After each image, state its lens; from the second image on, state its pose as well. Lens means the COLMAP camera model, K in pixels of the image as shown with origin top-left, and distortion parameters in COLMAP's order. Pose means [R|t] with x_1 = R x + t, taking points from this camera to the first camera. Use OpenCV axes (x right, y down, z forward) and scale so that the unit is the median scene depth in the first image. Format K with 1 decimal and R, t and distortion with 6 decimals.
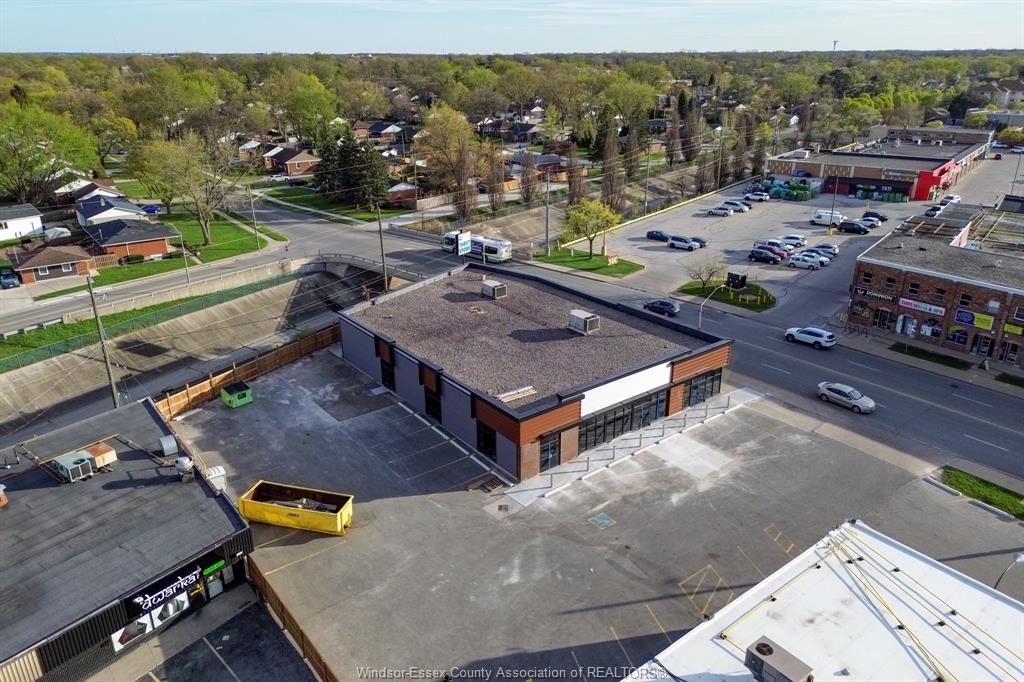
lens RADIAL K [[714.1, 0, 512.0], [0, 714.1, 341.0], [0, 0, 1]] dist [0.078686, -0.083548]
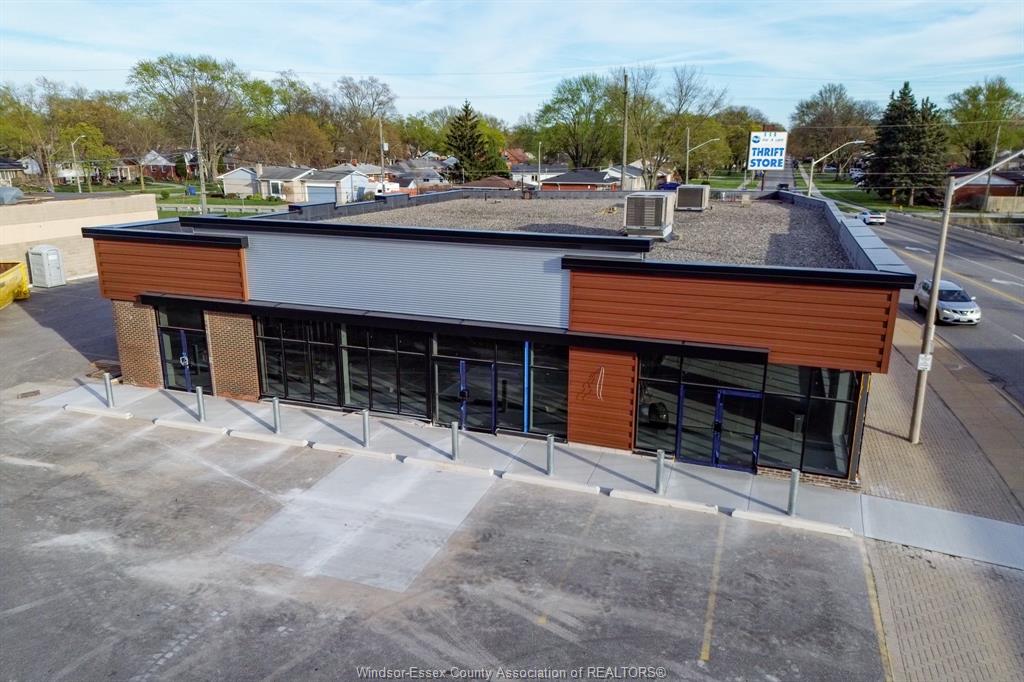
lens RADIAL K [[714.1, 0, 512.0], [0, 714.1, 341.0], [0, 0, 1]] dist [0.078686, -0.083548]
pose [[0.536584, 0.227417, -0.812624, 0.497191], [-0.318392, 0.946385, 0.054613, 0.057606], [0.781475, 0.229429, 0.580223, 0.848366]]
